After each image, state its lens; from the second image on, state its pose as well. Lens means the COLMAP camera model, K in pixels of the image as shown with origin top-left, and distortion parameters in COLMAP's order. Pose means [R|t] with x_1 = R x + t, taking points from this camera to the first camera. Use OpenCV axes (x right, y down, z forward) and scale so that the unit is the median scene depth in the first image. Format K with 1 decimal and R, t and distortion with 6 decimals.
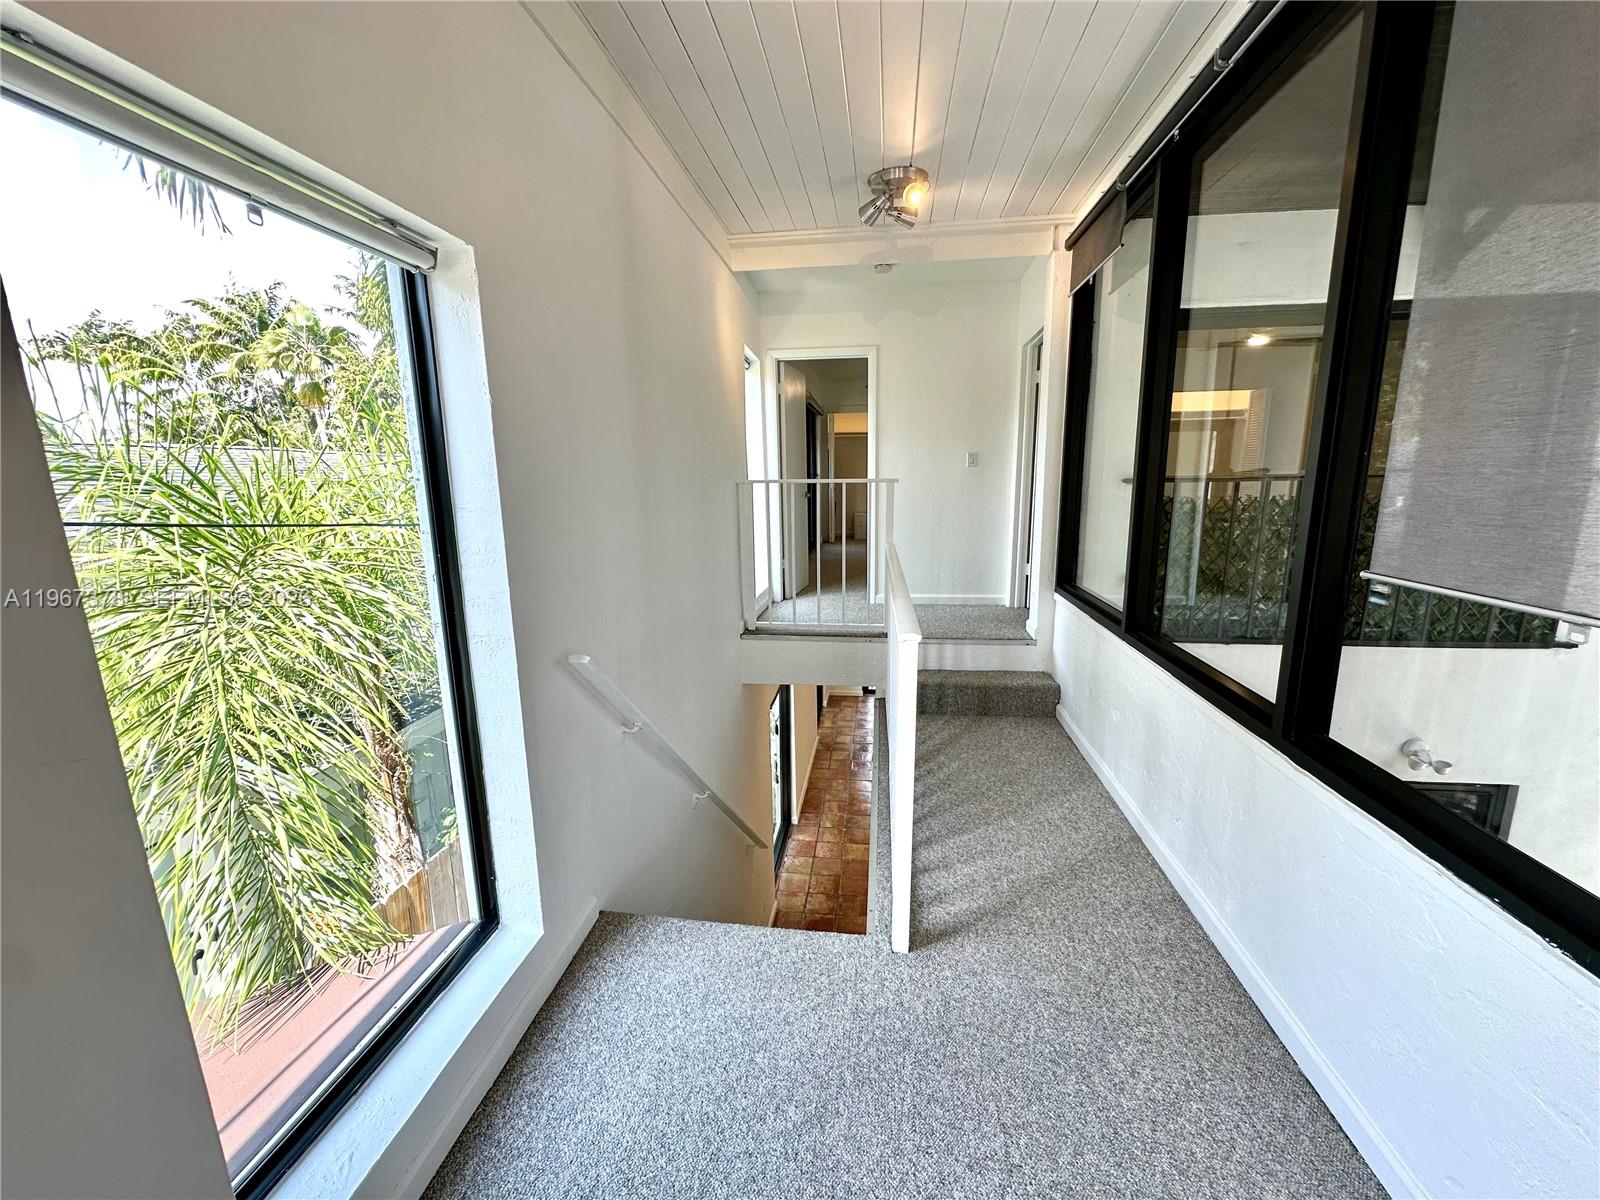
lens RADIAL K [[638.1, 0, 798.4], [0, 638.1, 602.2], [0, 0, 1]] dist [-0.006063, 0.000678]
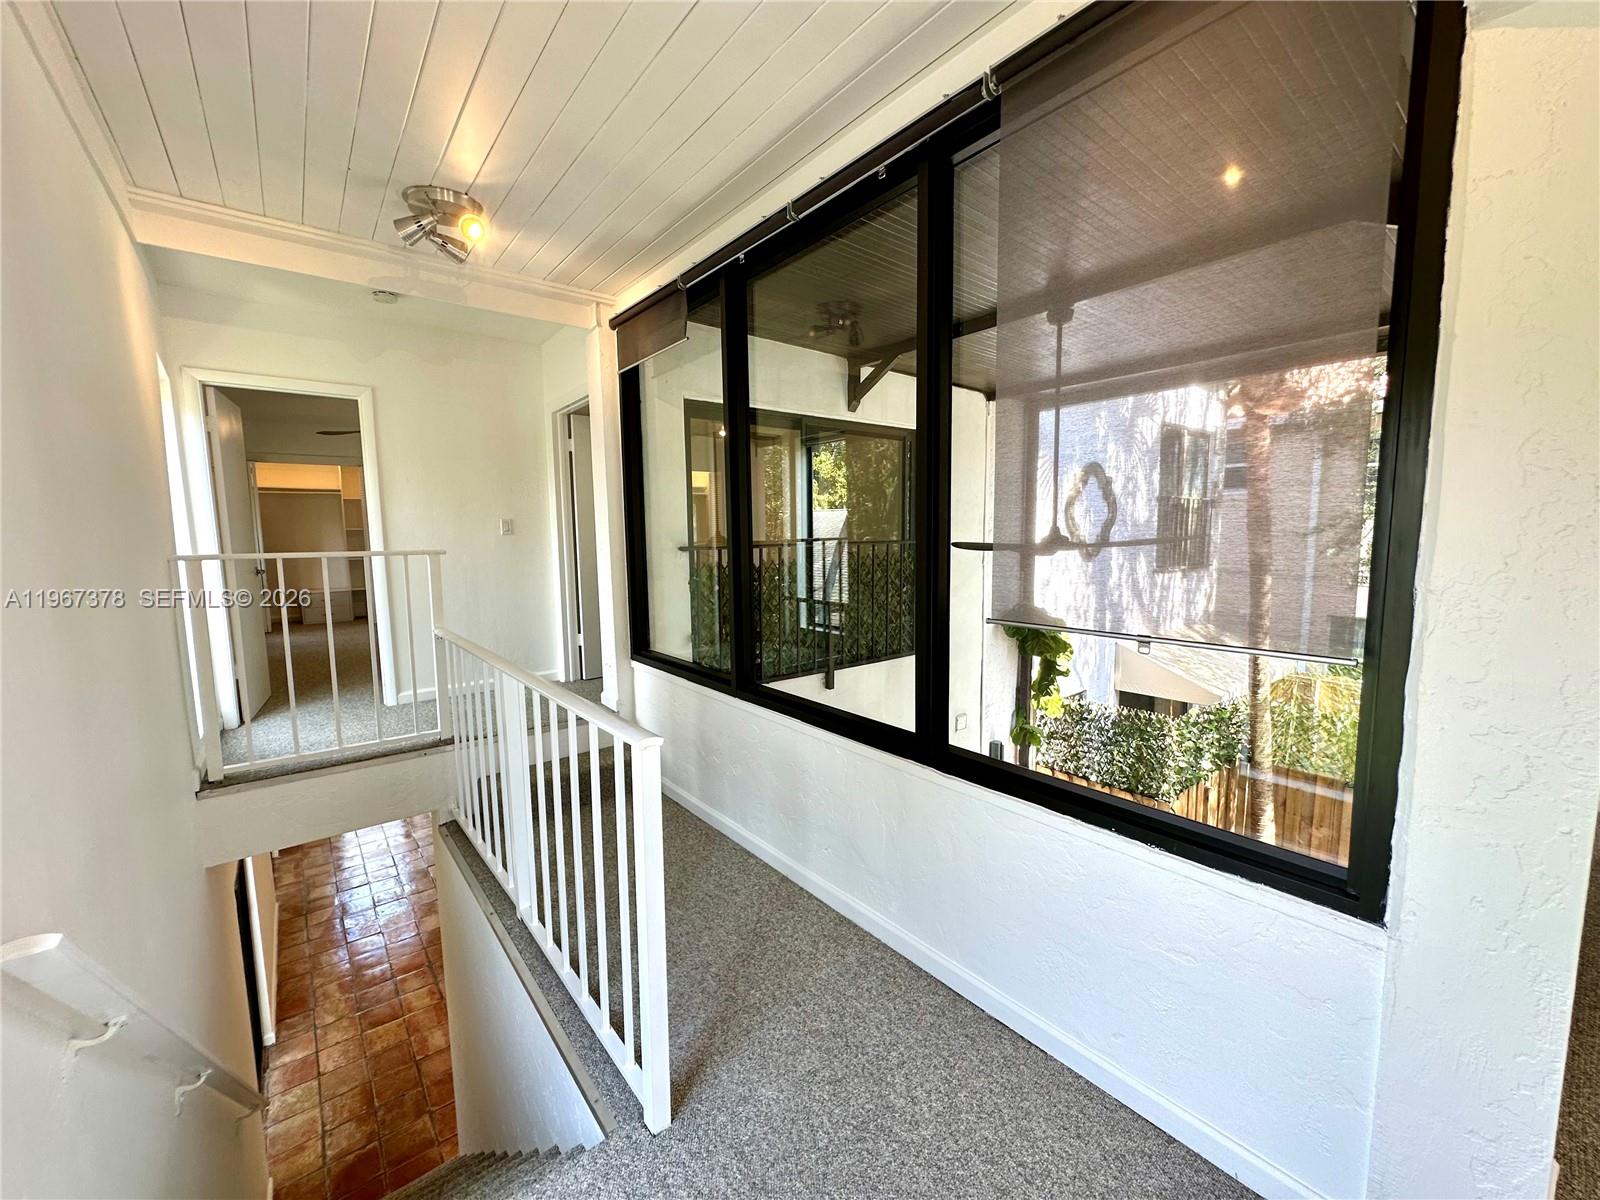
lens RADIAL K [[638.1, 0, 797.5], [0, 638.1, 602.3], [0, 0, 1]] dist [-0.006063, 0.000678]
pose [[0.692558, -0.073104, 0.717648, -0.132674], [0.143300, 0.988967, -0.037548, -0.032298], [-0.706985, 0.128843, 0.695393, 0.119458]]
